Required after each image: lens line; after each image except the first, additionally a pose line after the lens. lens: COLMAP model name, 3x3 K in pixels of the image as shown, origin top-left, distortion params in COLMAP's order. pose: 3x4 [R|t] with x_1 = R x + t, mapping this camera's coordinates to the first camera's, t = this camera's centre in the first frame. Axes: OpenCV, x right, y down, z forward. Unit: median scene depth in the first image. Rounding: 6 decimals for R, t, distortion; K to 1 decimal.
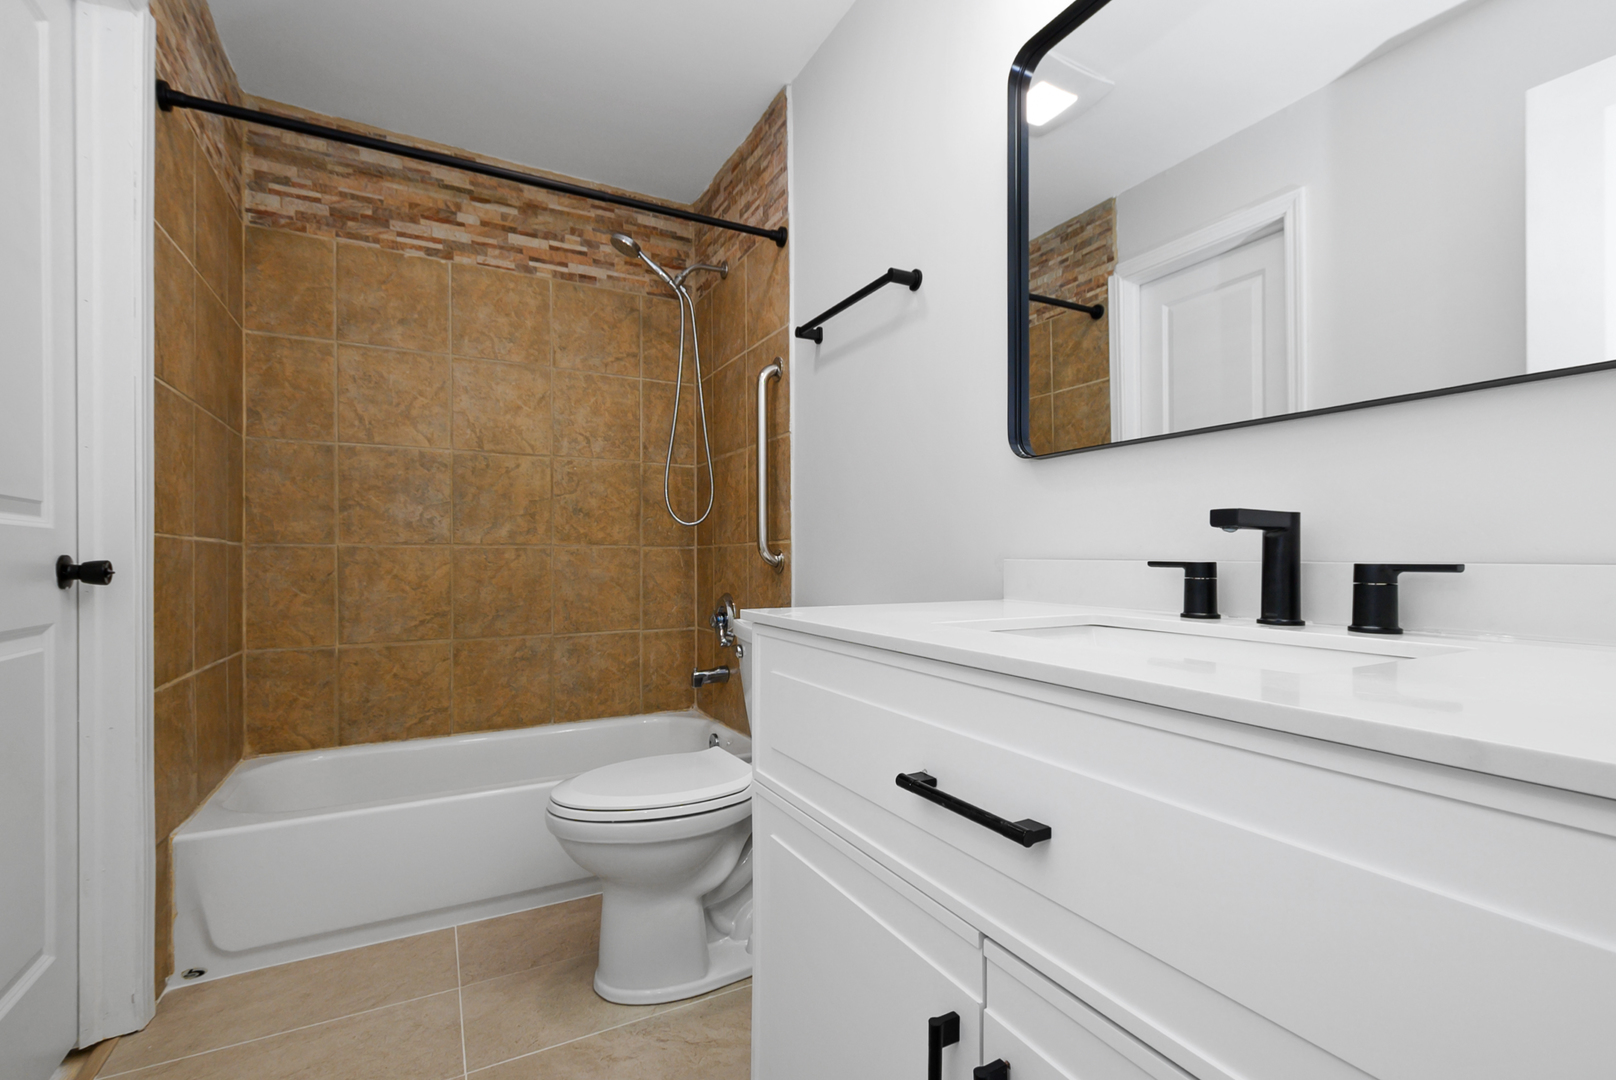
lens RADIAL K [[729.5, 0, 815.4], [0, 729.5, 557.8], [0, 0, 1]] dist [-0.001824, -0.000646]
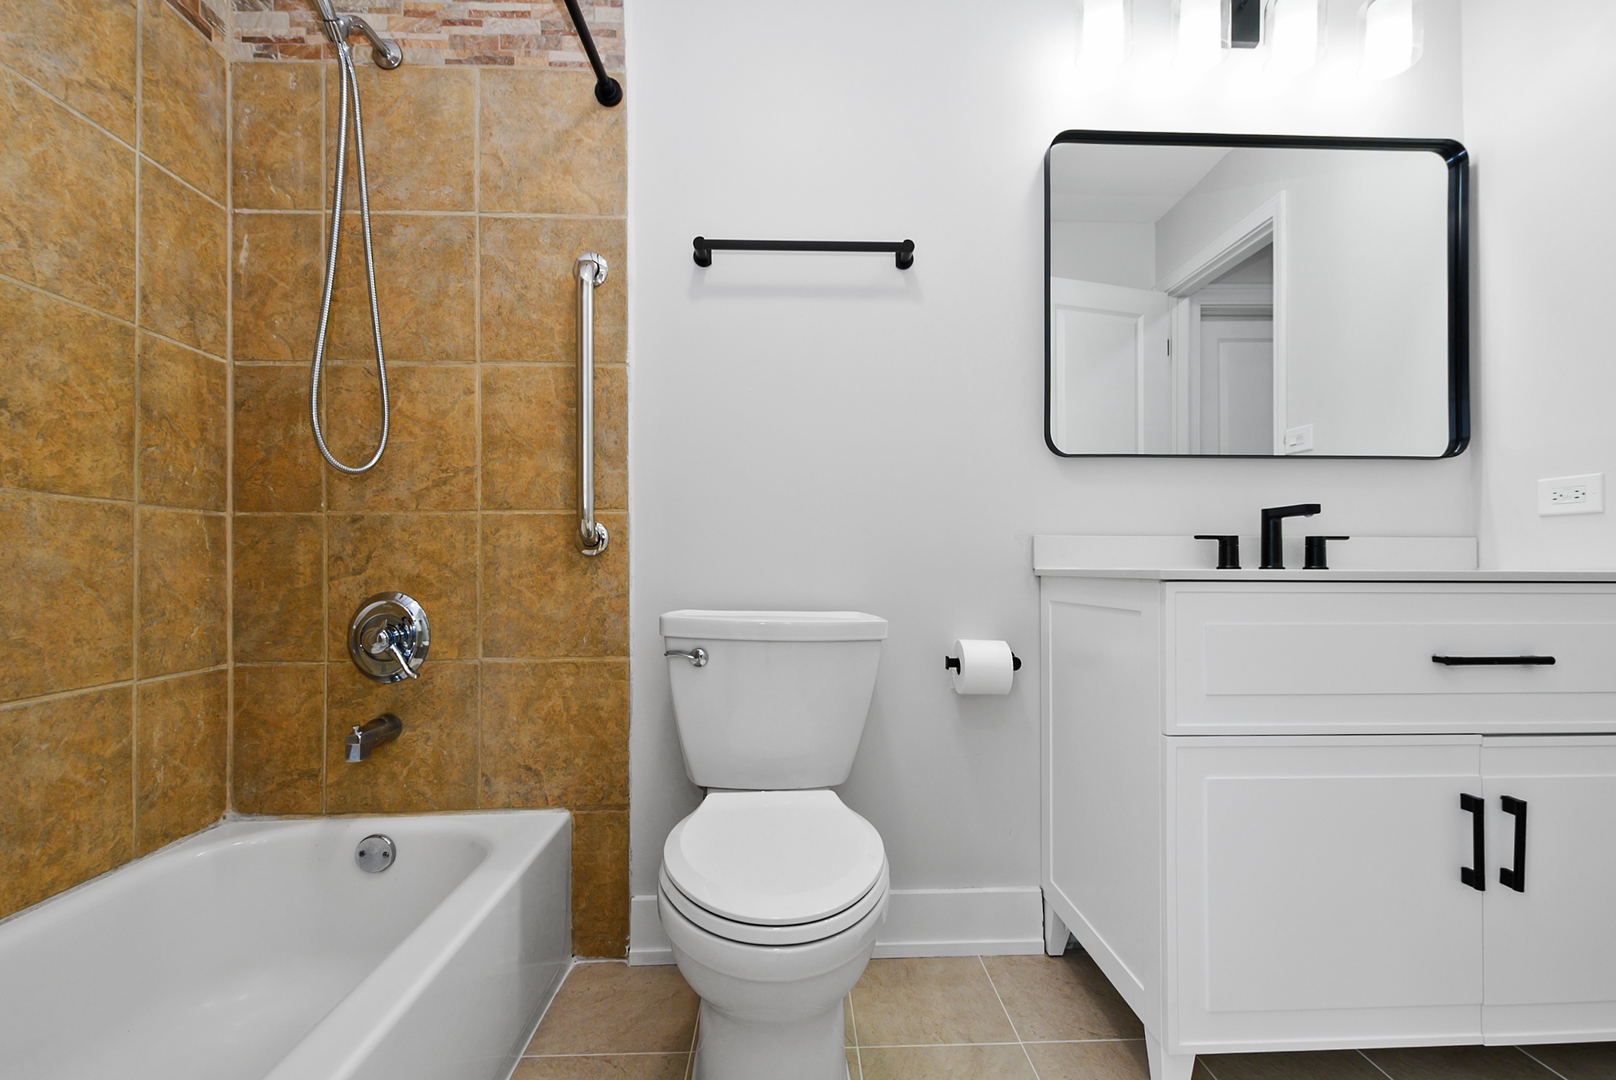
lens RADIAL K [[729.5, 0, 815.4], [0, 729.5, 557.8], [0, 0, 1]] dist [-0.001824, -0.000646]
pose [[0.418551, 0.012002, 0.908114, -0.487527], [0.002403, 0.999895, -0.014323, 0.027464], [-0.908190, 0.008177, 0.418478, 0.406628]]
